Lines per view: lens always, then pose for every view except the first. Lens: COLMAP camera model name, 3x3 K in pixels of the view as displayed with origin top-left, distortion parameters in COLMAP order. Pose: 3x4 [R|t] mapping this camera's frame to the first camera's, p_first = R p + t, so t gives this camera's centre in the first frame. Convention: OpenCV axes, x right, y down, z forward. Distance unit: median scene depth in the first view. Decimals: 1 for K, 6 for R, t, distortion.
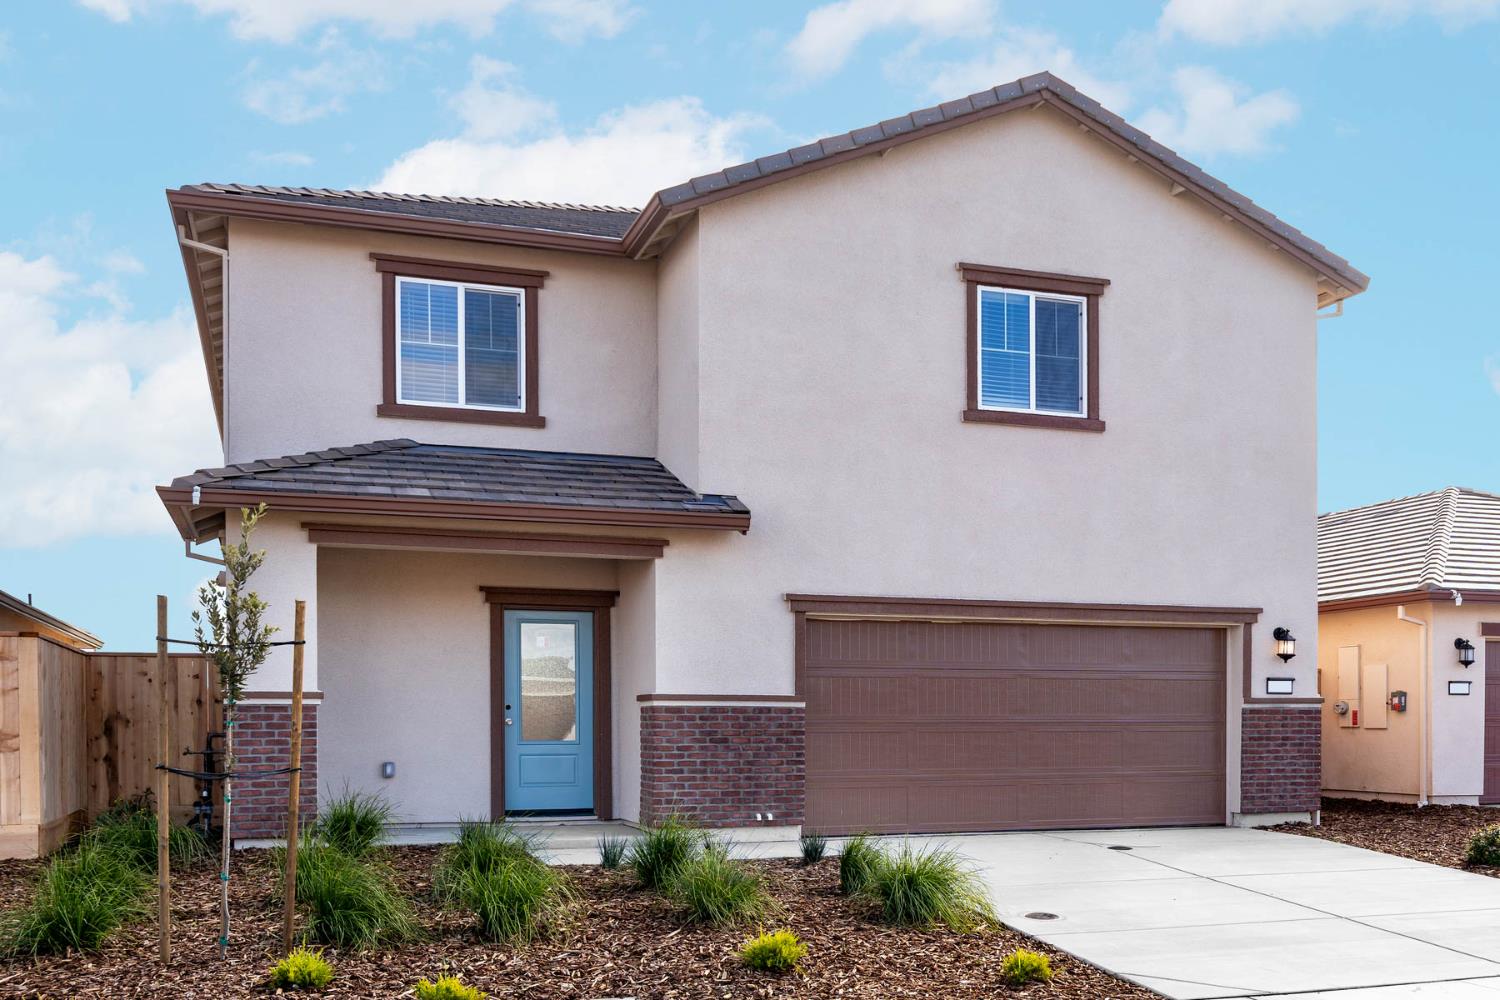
lens RADIAL K [[947.5, 0, 750.0], [0, 947.5, 438.0], [0, 0, 1]] dist [-0.002495, 0.000077]
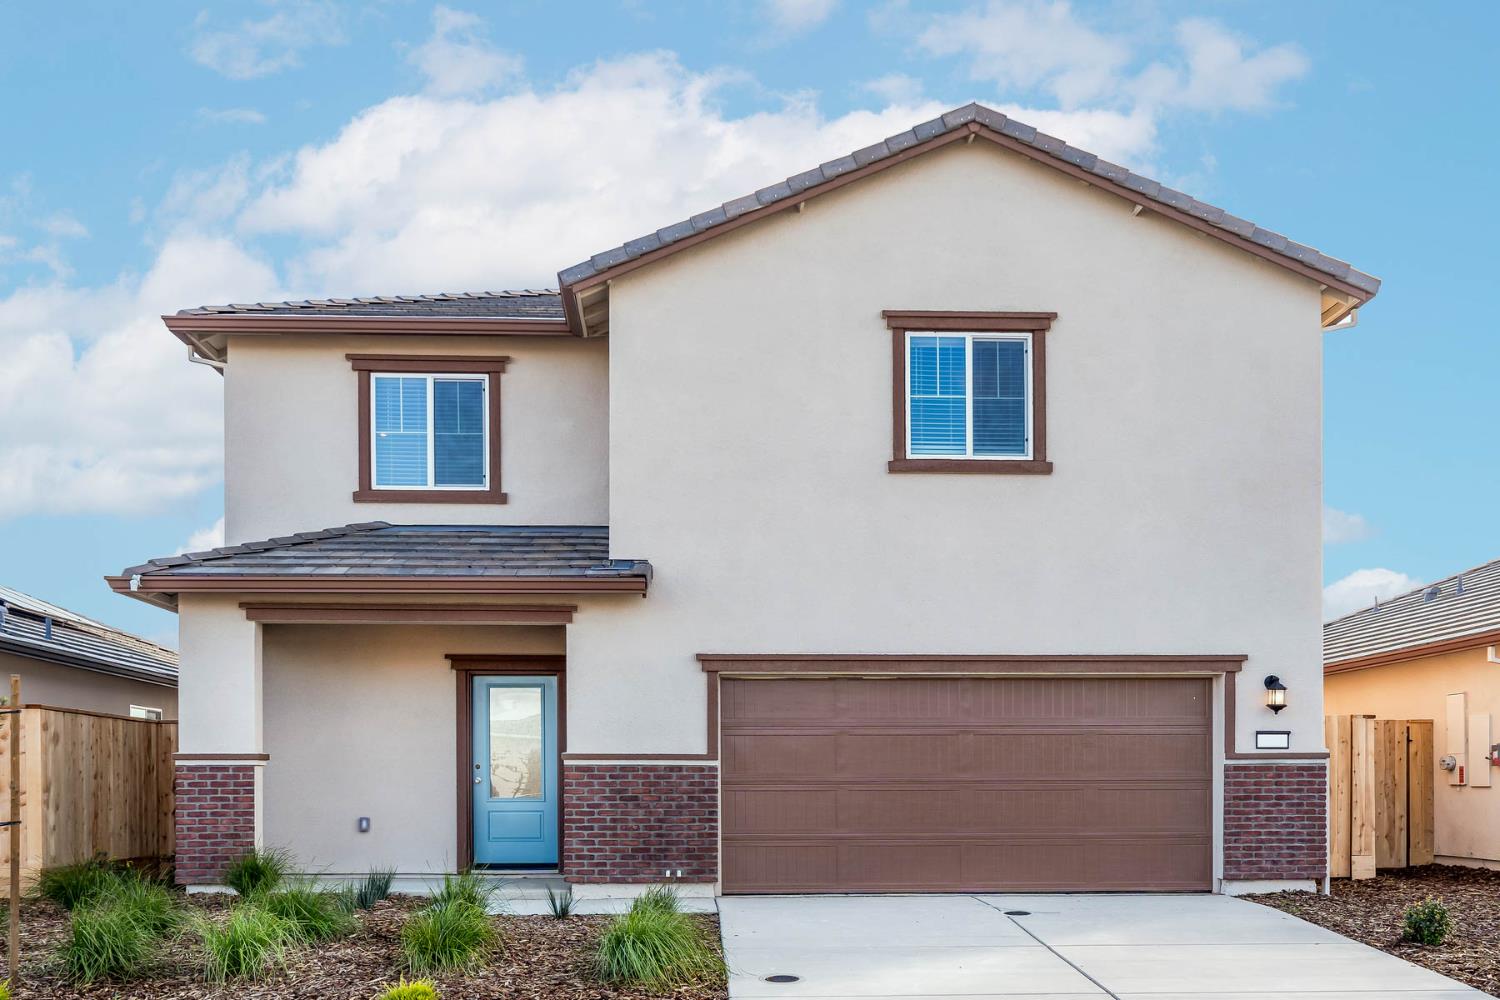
lens RADIAL K [[933.7, 0, 745.1], [0, 933.7, 496.6], [0, 0, 1]] dist [-0.000774, -0.001891]
pose [[0.979456, -0.059822, -0.192579, 0.255608], [0.059084, 0.998207, -0.009574, 0.007665], [0.192806, -0.002001, 0.981235, 0.024511]]
